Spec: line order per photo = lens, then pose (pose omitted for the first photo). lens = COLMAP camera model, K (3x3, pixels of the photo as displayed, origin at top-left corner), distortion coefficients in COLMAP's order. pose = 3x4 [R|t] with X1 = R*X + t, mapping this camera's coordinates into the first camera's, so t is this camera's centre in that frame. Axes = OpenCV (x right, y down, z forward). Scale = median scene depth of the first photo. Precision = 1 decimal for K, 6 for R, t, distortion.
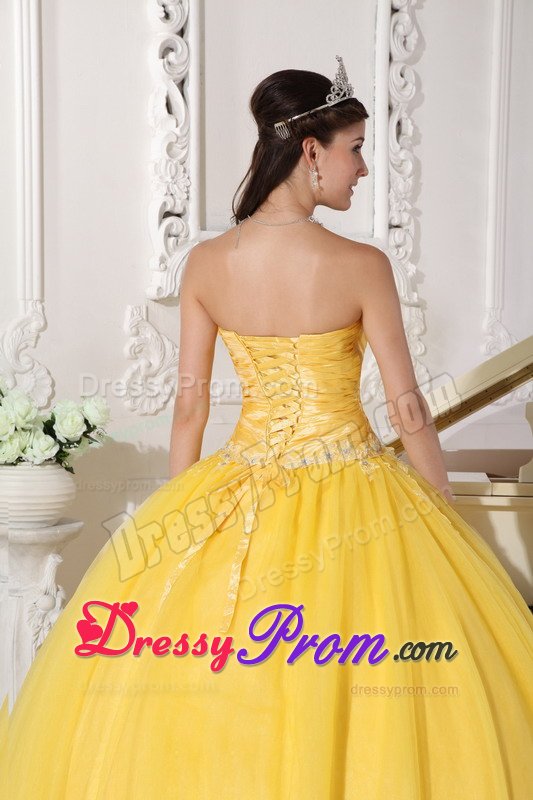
lens RADIAL K [[1786.1, 0, 274.8], [0, 1786.1, 405.3], [0, 0, 1]] dist [0.260408, 0.000000]
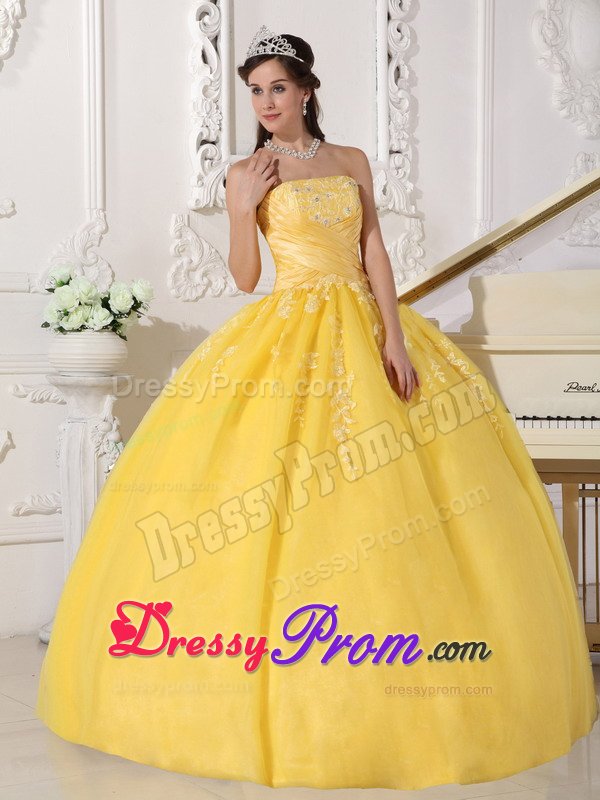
lens RADIAL K [[2055.8, 0, 299.8], [0, 2055.8, 391.0], [0, 0, 1]] dist [0.122328, 0.000000]
pose [[0.995619, -0.010988, -0.092855, 0.140158], [0.008189, 0.999502, -0.030474, 0.113516], [0.093144, 0.029580, 0.995213, -0.432781]]
